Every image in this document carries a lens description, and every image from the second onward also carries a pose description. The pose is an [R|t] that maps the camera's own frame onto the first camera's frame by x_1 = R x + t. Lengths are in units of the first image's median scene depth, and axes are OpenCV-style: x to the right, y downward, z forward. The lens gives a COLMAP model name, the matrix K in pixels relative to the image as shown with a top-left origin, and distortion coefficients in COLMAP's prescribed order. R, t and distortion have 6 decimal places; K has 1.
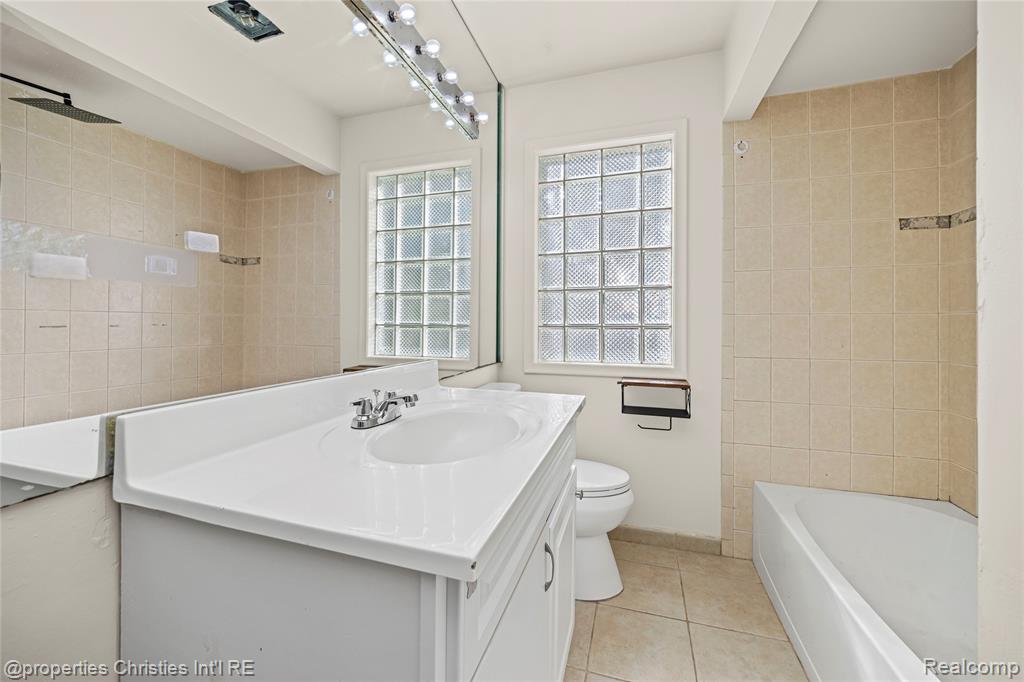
lens RADIAL K [[408.7, 0, 508.3], [0, 408.7, 331.1], [0, 0, 1]] dist [0.001656, 0.000434]
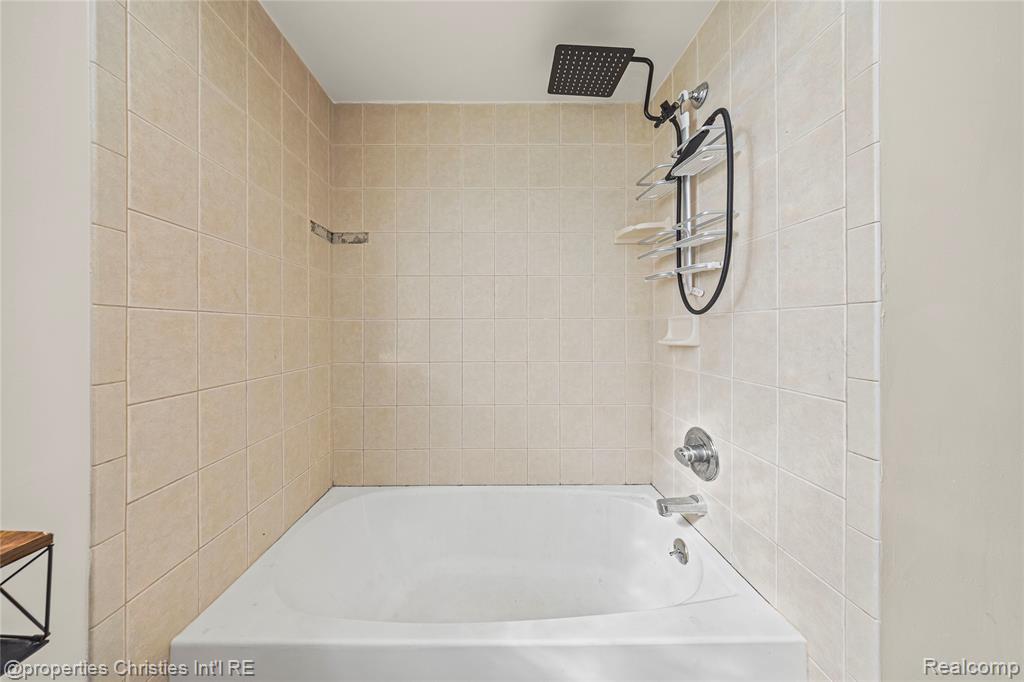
lens RADIAL K [[305.0, 0, 496.0], [0, 305.0, 334.4], [0, 0, 1]] dist [-0.001653, -0.000086]
pose [[-0.293563, -0.012772, 0.955854, 0.133308], [0.020757, 0.999590, 0.019731, -0.010650], [-0.955714, 0.025633, -0.293178, 0.750683]]
